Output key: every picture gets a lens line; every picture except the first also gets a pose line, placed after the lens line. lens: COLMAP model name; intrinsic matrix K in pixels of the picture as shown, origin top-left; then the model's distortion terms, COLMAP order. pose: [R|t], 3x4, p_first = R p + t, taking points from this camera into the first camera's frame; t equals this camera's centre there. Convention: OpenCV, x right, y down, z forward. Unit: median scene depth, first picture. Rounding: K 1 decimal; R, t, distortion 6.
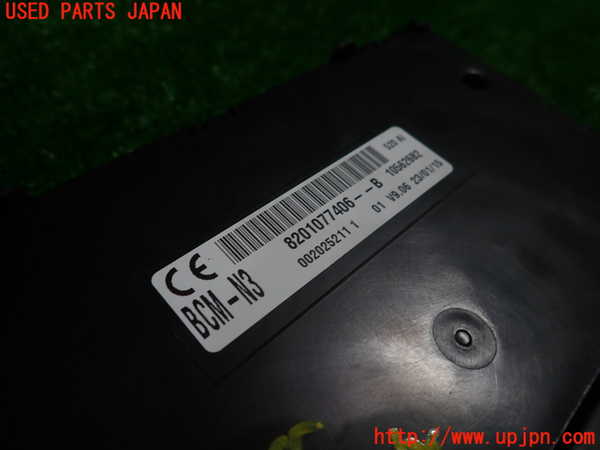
lens RADIAL K [[432.0, 0, 297.0], [0, 432.0, 225.0], [0, 0, 1]] dist [0.005196, -0.003164]
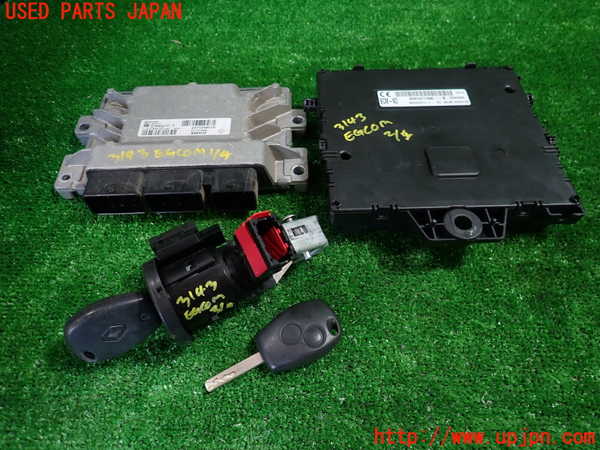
lens RADIAL K [[459.3, 0, 284.3], [0, 459.3, 222.6], [0, 0, 1]] dist [-0.003208, -0.004991]
pose [[0.730440, 0.452046, -0.511969, 1.583888], [-0.464549, 0.878340, 0.112751, 0.964224], [0.500651, 0.155477, 0.851572, -2.642448]]
